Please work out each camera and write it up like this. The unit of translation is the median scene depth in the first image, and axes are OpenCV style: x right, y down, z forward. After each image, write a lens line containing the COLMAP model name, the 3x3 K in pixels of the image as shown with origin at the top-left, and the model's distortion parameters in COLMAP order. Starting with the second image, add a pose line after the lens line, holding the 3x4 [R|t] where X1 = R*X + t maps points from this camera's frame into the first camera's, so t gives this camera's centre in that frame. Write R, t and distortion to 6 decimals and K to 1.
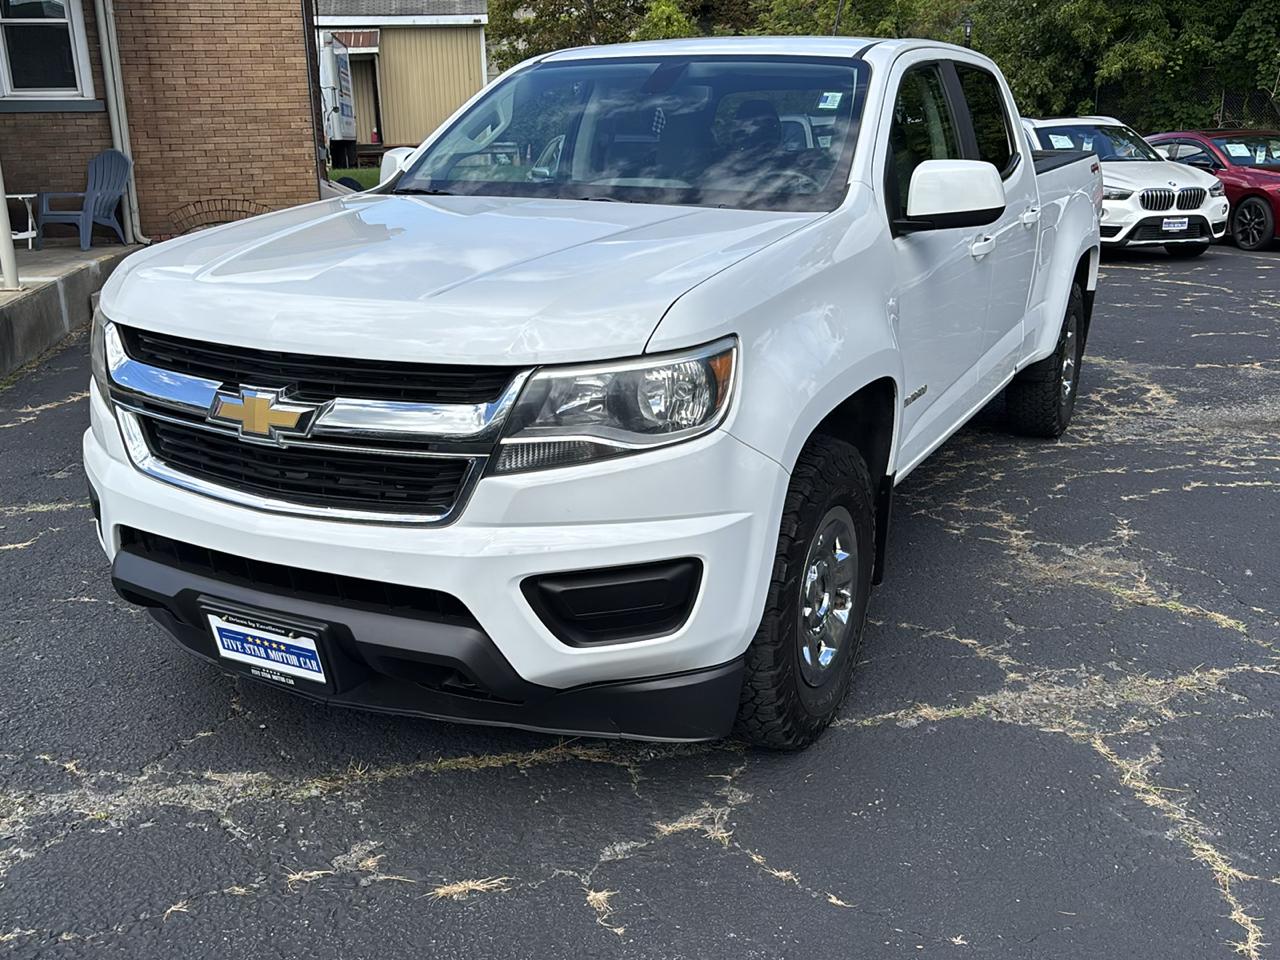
lens RADIAL K [[1234.7, 0, 640.1], [0, 1234.7, 486.9], [0, 0, 1]] dist [0.016681, 0.012190]
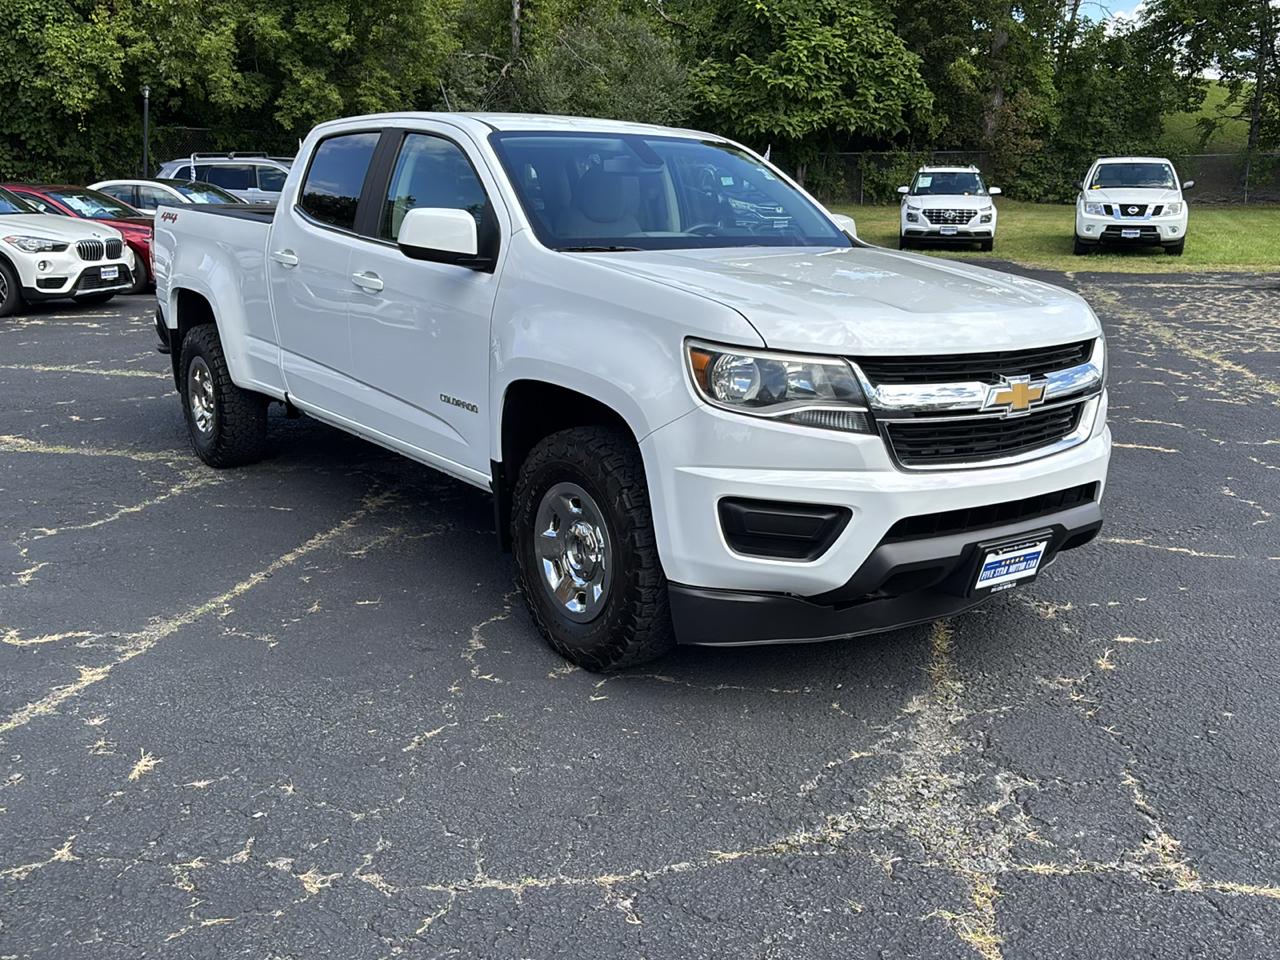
lens RADIAL K [[1236.5, 0, 641.3], [0, 1236.5, 474.2], [0, 0, 1]] dist [0.002667, 0.040921]
pose [[0.446085, -0.193908, 0.873732, -1.260774], [0.235569, 0.967263, 0.094396, -0.147621], [-0.863432, 0.163715, 0.477160, 0.503050]]
